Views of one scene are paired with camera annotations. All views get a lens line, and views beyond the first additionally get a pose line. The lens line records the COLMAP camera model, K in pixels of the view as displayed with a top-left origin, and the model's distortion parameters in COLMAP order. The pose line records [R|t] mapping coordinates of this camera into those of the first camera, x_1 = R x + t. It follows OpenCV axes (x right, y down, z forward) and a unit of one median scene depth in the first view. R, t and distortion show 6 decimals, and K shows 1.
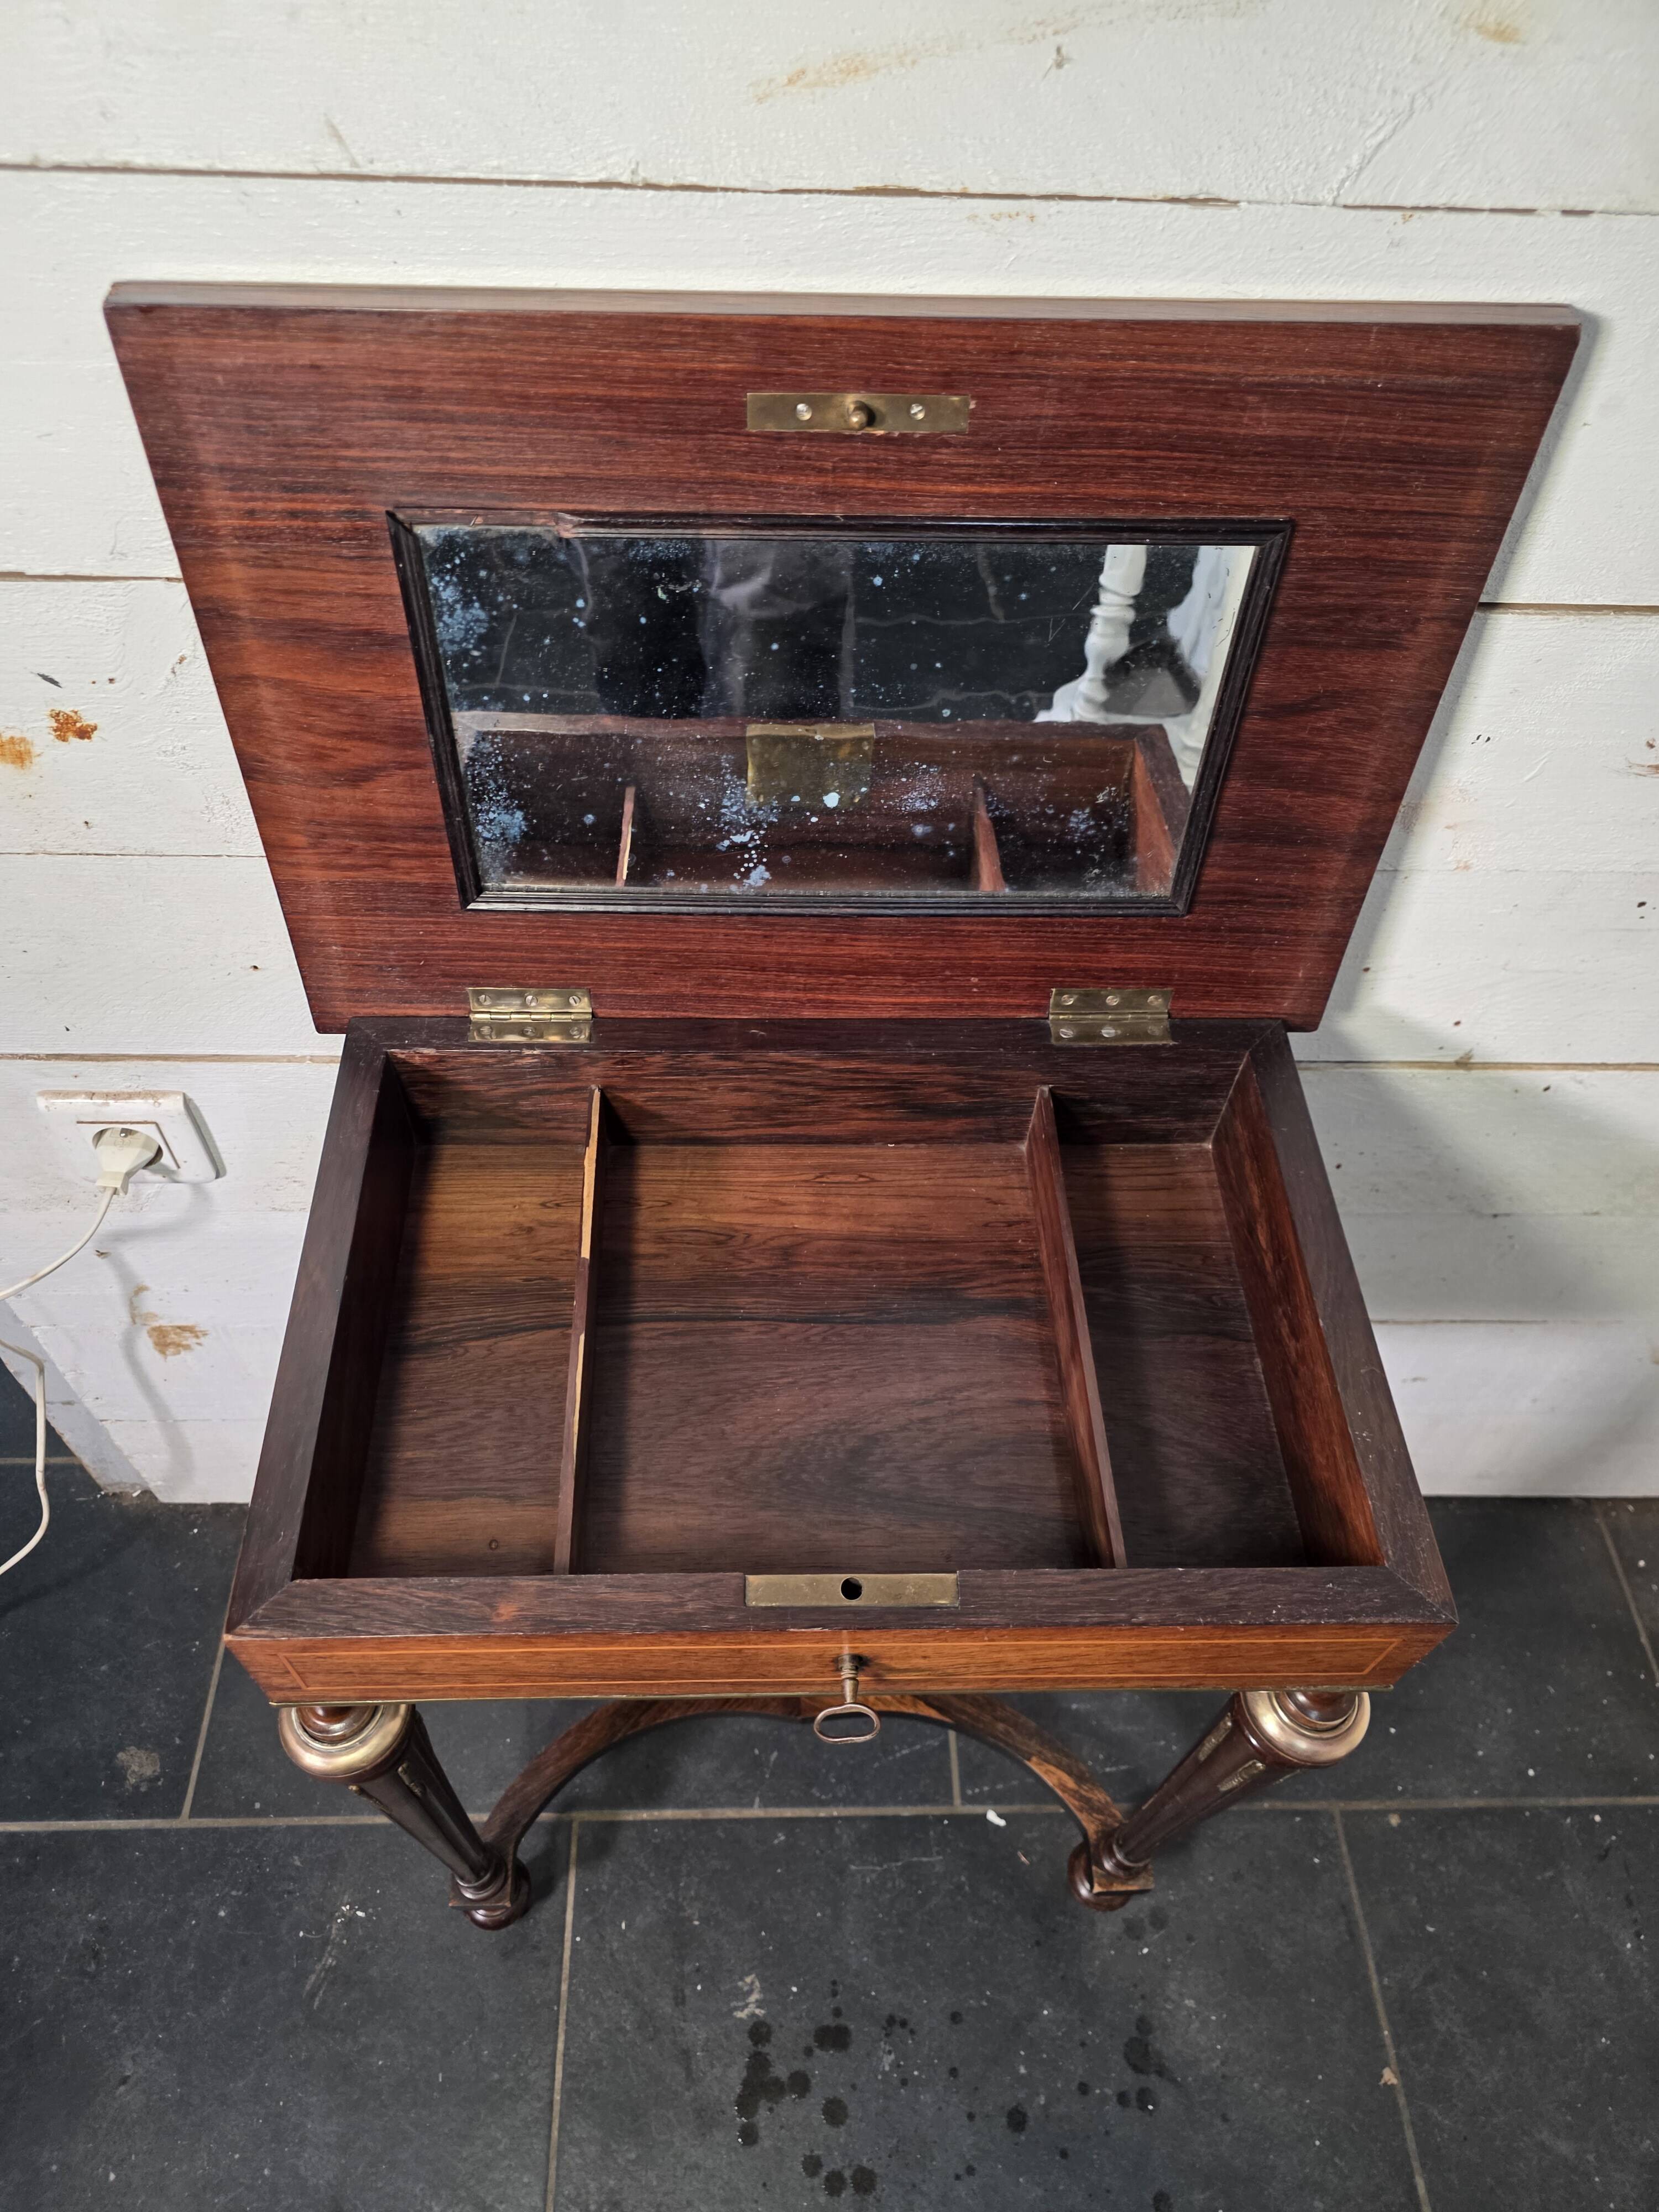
lens RADIAL K [[1490.6, 0, 803.1], [0, 1490.6, 1115.0], [0, 0, 1]] dist [0.007966, -0.006018]
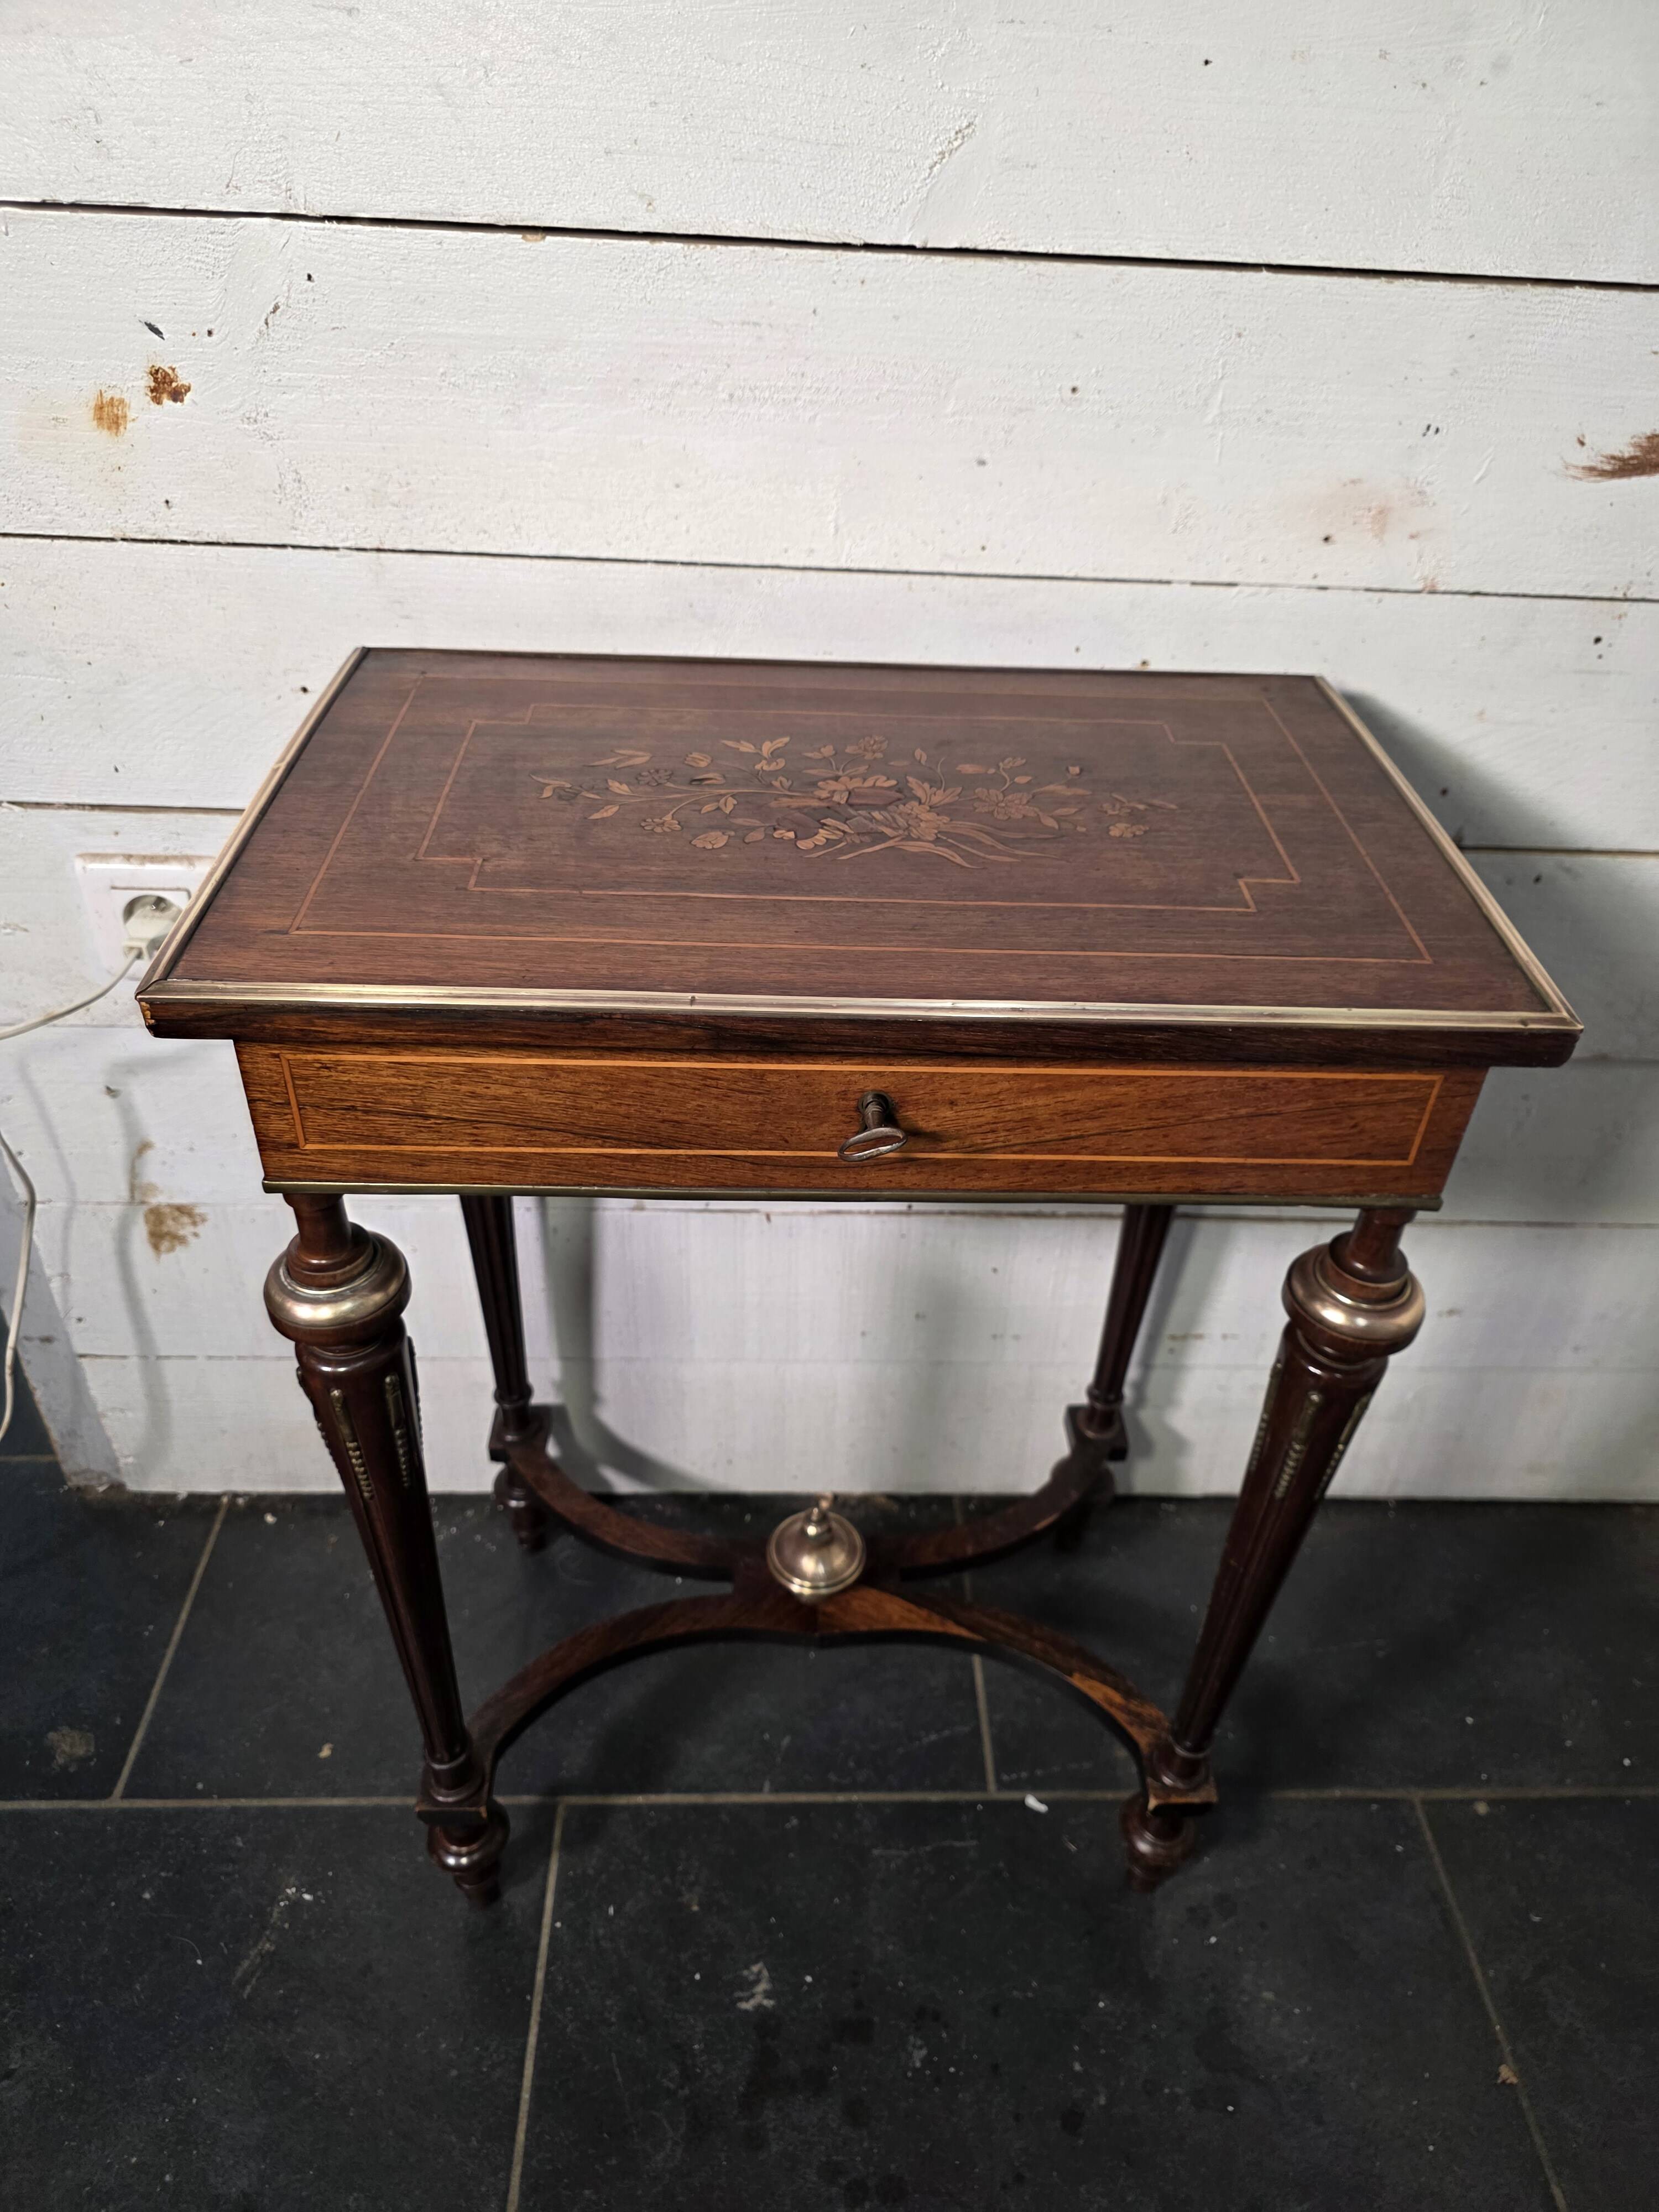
lens RADIAL K [[1495.7, 0, 840.7], [0, 1495.7, 1113.5], [0, 0, 1]] dist [0.002931, -0.002317]
pose [[0.999844, 0.003304, 0.017329, -0.003953], [0.001436, 0.963799, -0.266625, 0.327687], [-0.017582, 0.266608, 0.963645, 0.036847]]
